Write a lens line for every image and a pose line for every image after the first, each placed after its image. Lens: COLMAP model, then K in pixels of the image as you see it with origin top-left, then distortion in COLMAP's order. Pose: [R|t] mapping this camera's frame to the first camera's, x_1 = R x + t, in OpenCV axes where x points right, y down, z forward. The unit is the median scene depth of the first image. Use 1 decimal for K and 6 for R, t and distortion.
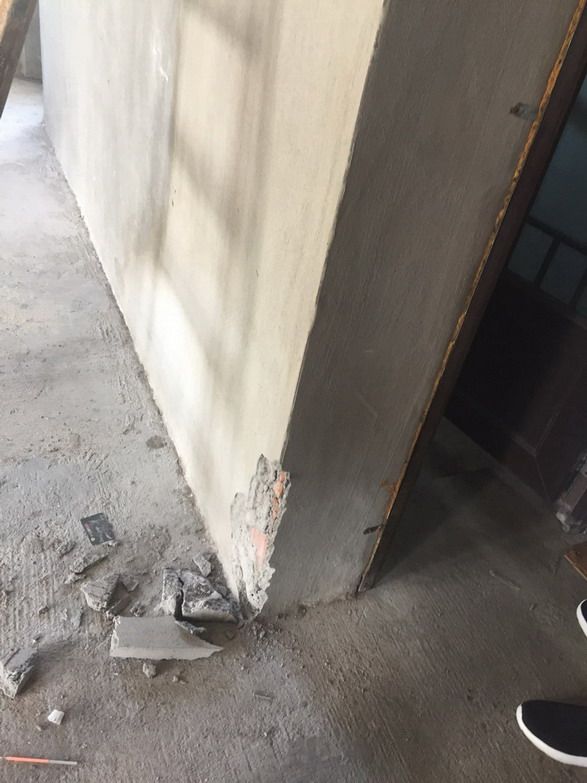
lens RADIAL K [[687.7, 0, 291.6], [0, 687.7, 397.7], [0, 0, 1]] dist [0.088834, -0.150293]
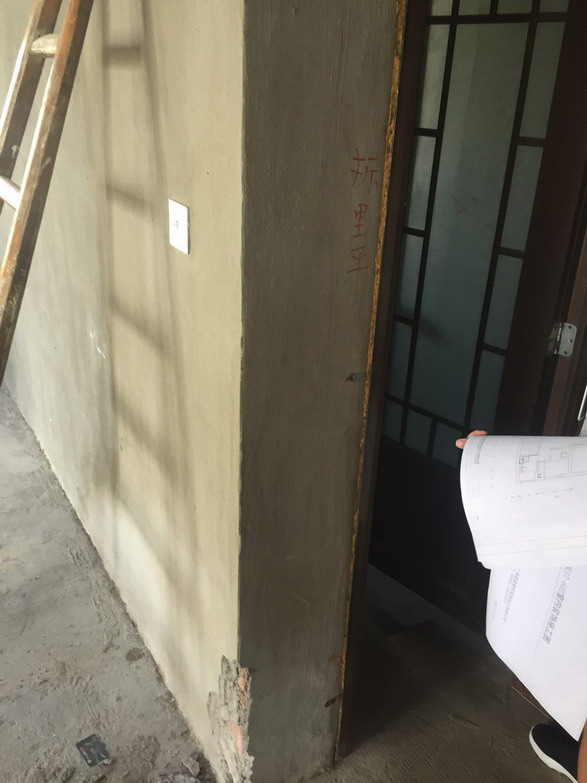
lens RADIAL K [[687.7, 0, 291.6], [0, 687.7, 397.7], [0, 0, 1]] dist [0.088834, -0.150293]
pose [[0.981681, -0.177604, 0.068981, 0.049233], [0.188442, 0.958503, -0.213919, -0.046883], [-0.028125, 0.222999, 0.974413, -0.192322]]
